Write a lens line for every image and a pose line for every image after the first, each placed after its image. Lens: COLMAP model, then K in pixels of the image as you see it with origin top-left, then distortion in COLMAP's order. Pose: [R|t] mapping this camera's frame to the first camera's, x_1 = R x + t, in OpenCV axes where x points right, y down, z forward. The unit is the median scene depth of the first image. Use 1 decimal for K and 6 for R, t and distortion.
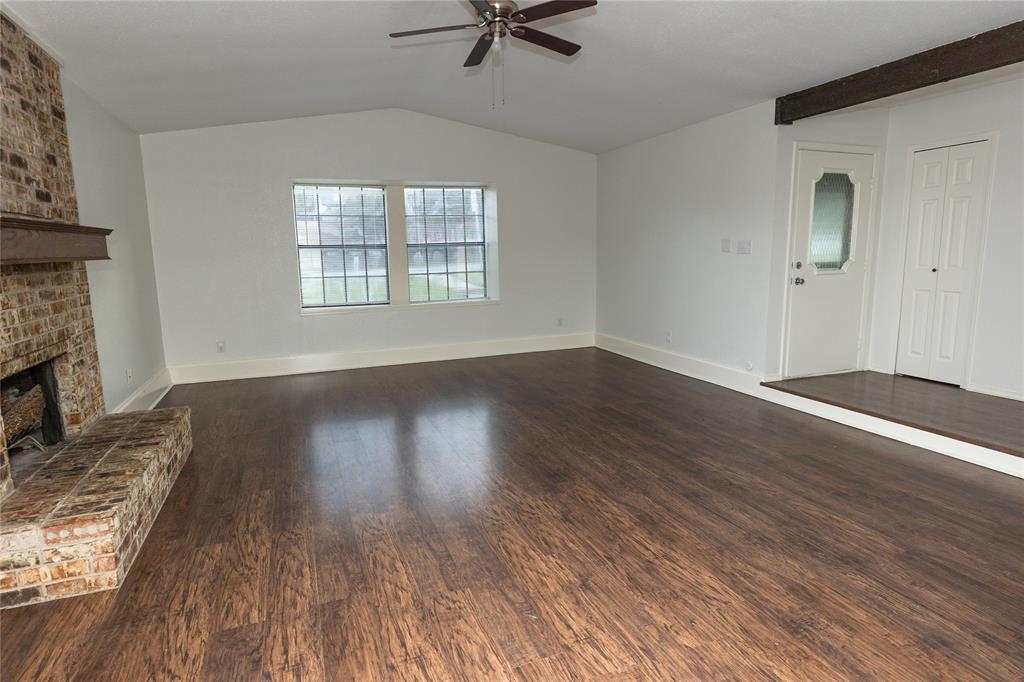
lens RADIAL K [[558.2, 0, 511.6], [0, 558.2, 342.5], [0, 0, 1]] dist [0.005282, 0.000644]
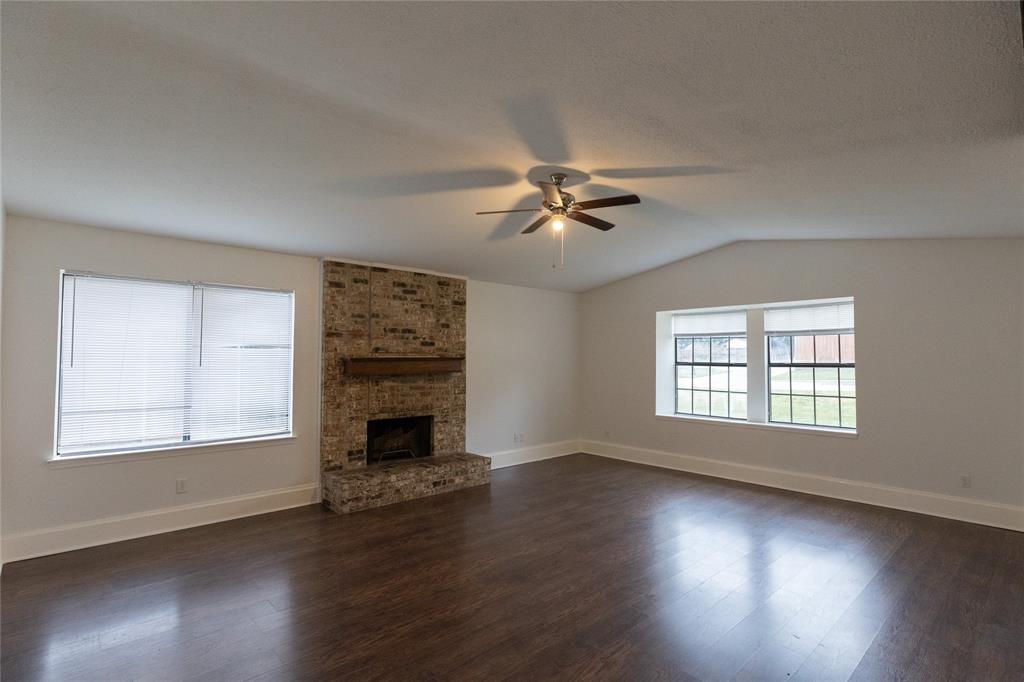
lens RADIAL K [[506.5, 0, 511.7], [0, 506.5, 339.1], [0, 0, 1]] dist [0.014586, 0.000394]
pose [[0.348990, -0.020030, -0.936912, 1.252825], [-0.158053, 0.984191, -0.079914, -0.182838], [0.923702, 0.175971, 0.340307, 0.662433]]
